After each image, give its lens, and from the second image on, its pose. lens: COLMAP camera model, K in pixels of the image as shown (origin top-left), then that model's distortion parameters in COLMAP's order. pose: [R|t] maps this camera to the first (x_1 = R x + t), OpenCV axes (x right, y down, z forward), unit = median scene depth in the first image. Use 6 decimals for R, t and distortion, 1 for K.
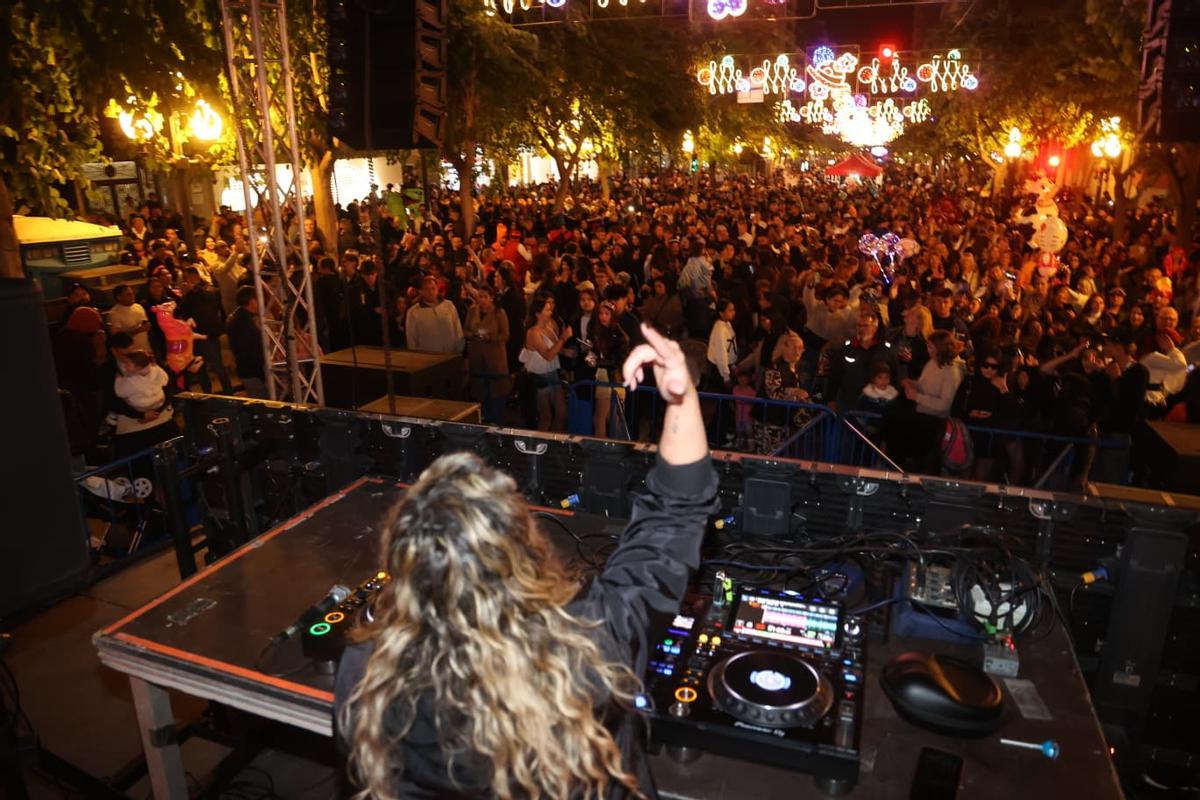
lens RADIAL K [[810.4, 0, 600.0], [0, 810.4, 400.0], [0, 0, 1]] dist [-0.046133, 0.002500]
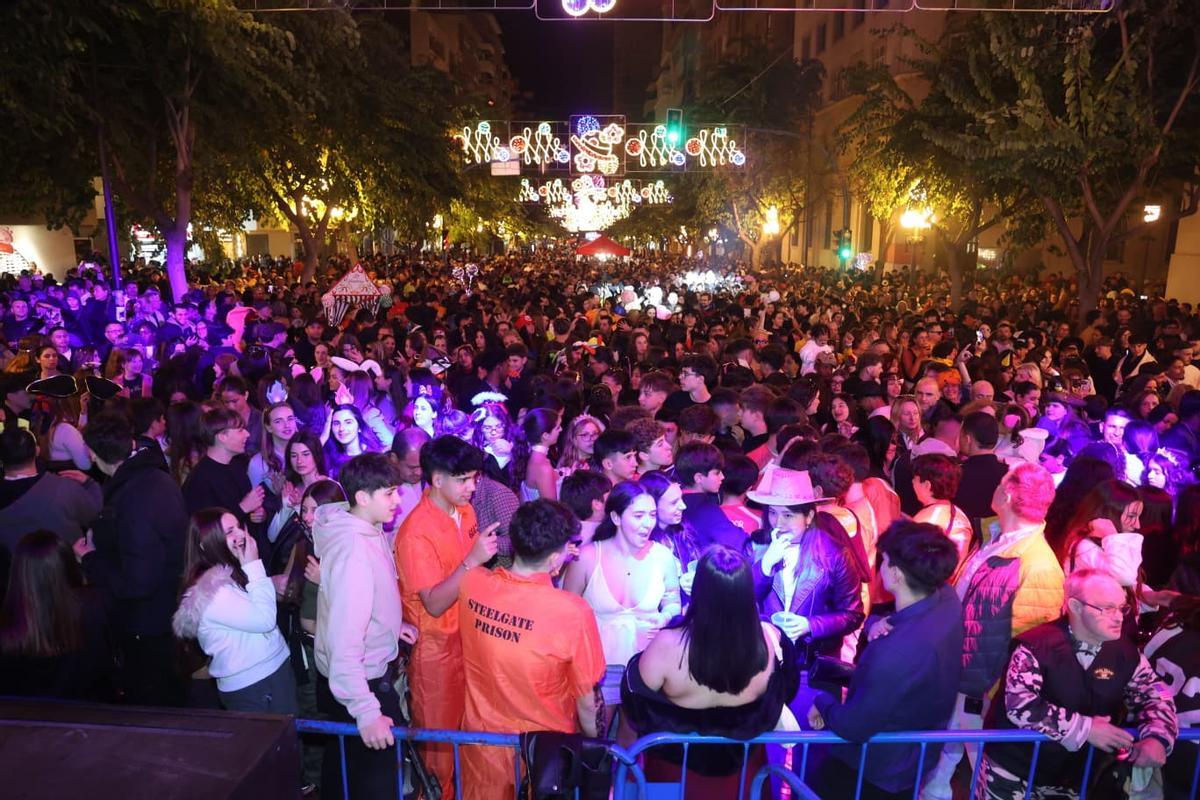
lens RADIAL K [[810.4, 0, 600.0], [0, 810.4, 400.0], [0, 0, 1]] dist [-0.046133, 0.002500]
pose [[0.942327, -0.052584, 0.330536, -0.033155], [0.085039, 0.992788, -0.084499, -0.033250], [-0.323709, 0.107734, 0.940003, 0.149557]]
